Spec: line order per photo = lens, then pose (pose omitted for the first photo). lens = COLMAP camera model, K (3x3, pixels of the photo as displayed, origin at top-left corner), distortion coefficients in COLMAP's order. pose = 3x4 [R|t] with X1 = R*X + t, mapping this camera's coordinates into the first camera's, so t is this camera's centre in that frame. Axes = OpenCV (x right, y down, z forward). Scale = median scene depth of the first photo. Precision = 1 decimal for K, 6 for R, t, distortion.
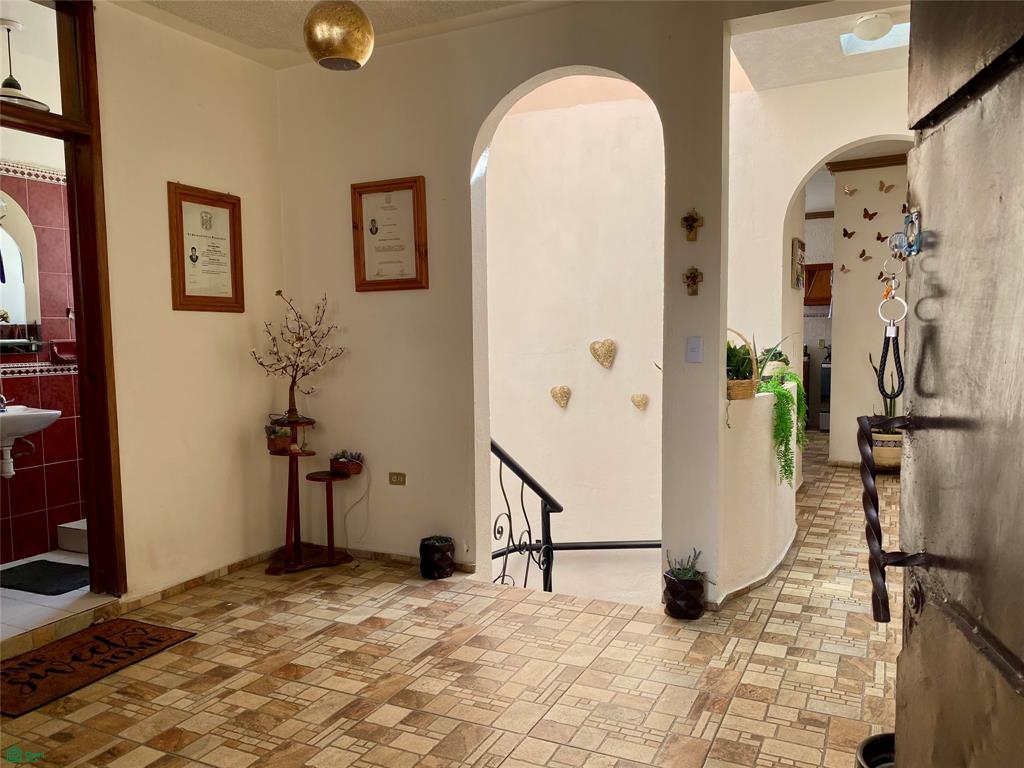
lens RADIAL K [[782.5, 0, 512.2], [0, 782.5, 395.2], [0, 0, 1]] dist [0.046243, -0.055247]
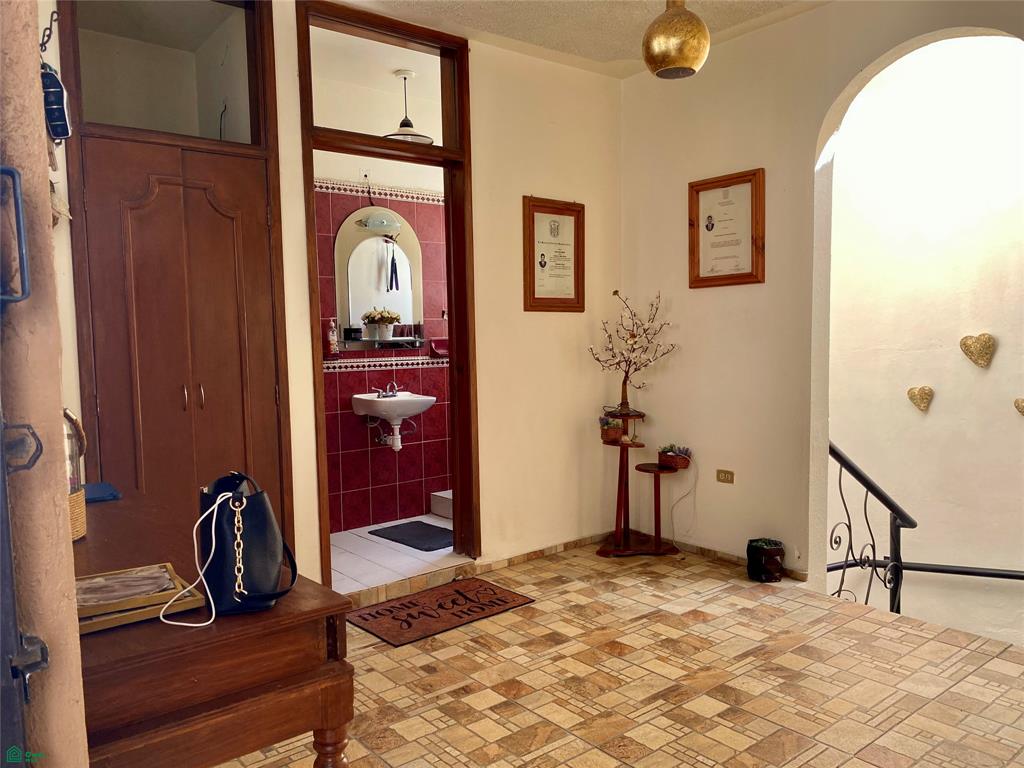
lens RADIAL K [[782.5, 0, 502.0], [0, 782.5, 397.6], [0, 0, 1]] dist [0.046243, -0.055247]
pose [[0.905945, 0.030941, -0.422263, 0.015798], [-0.027079, 0.999519, 0.015143, -0.000396], [0.422528, -0.002284, 0.906347, -0.024513]]
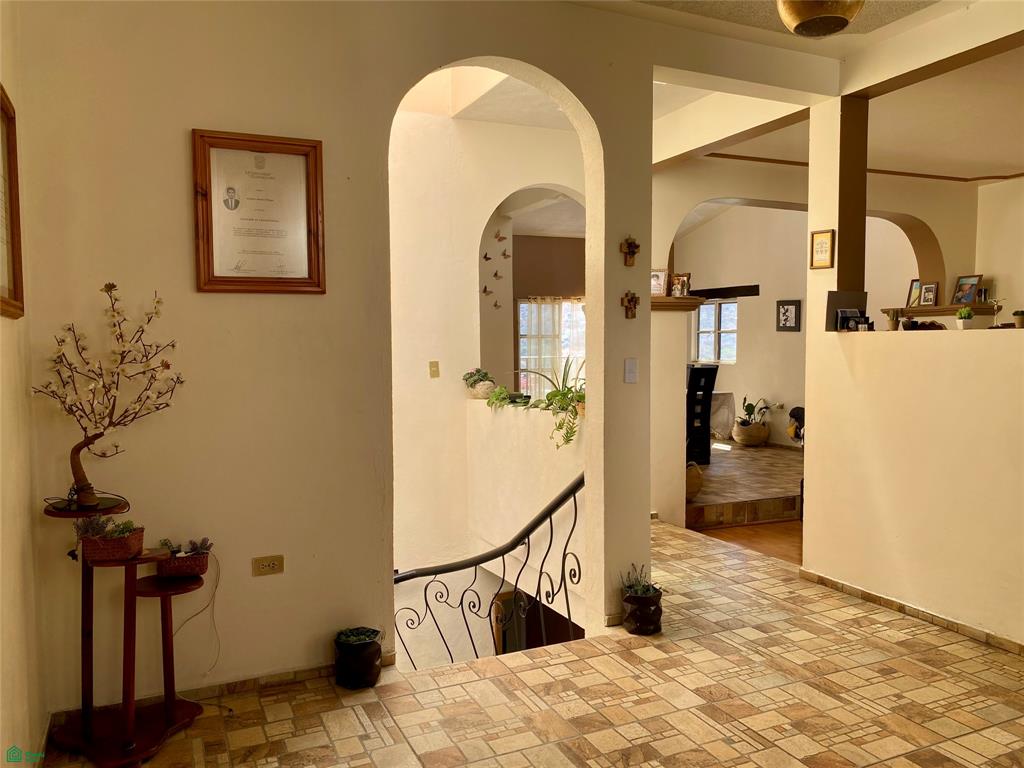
lens RADIAL K [[782.5, 0, 512.7], [0, 782.5, 388.6], [0, 0, 1]] dist [0.046243, -0.055247]
pose [[0.629725, -0.037247, 0.775925, -0.636401], [0.061964, 0.998076, -0.002378, -0.039899], [-0.774343, 0.049577, 0.630821, 0.450098]]
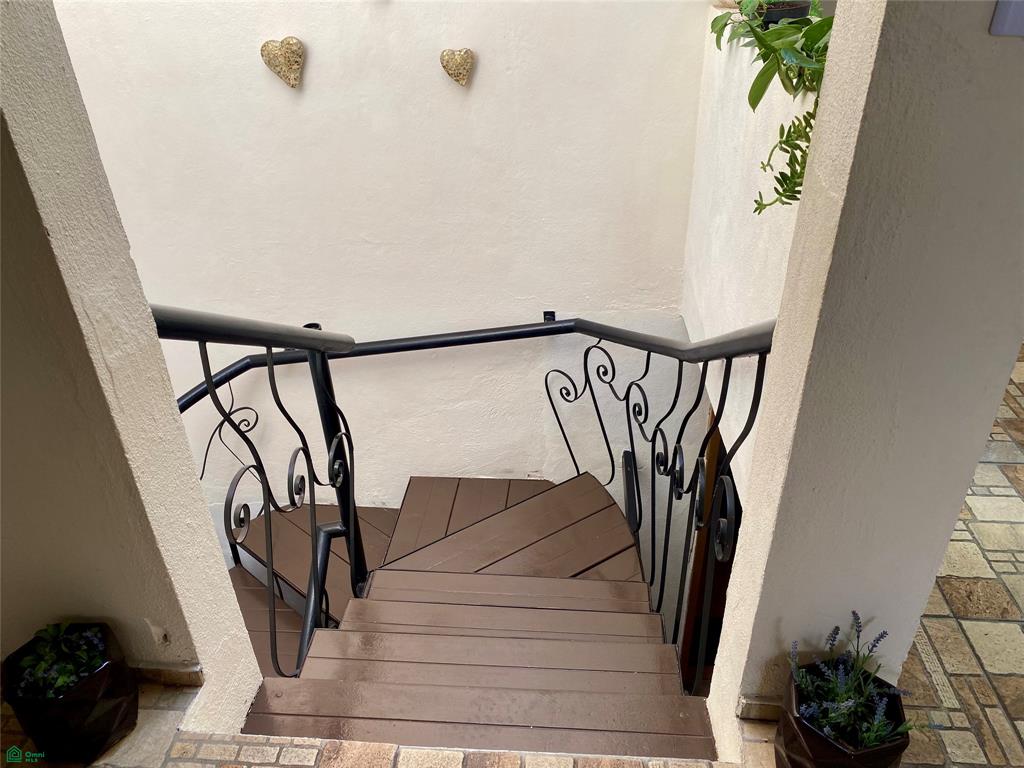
lens RADIAL K [[782.5, 0, 514.9], [0, 782.5, 401.3], [0, 0, 1]] dist [0.046243, -0.055247]
pose [[0.924610, -0.217569, 0.312666, -0.000042], [0.043398, 0.875652, 0.480988, -0.063814], [-0.378435, -0.431157, 0.819079, 0.787062]]
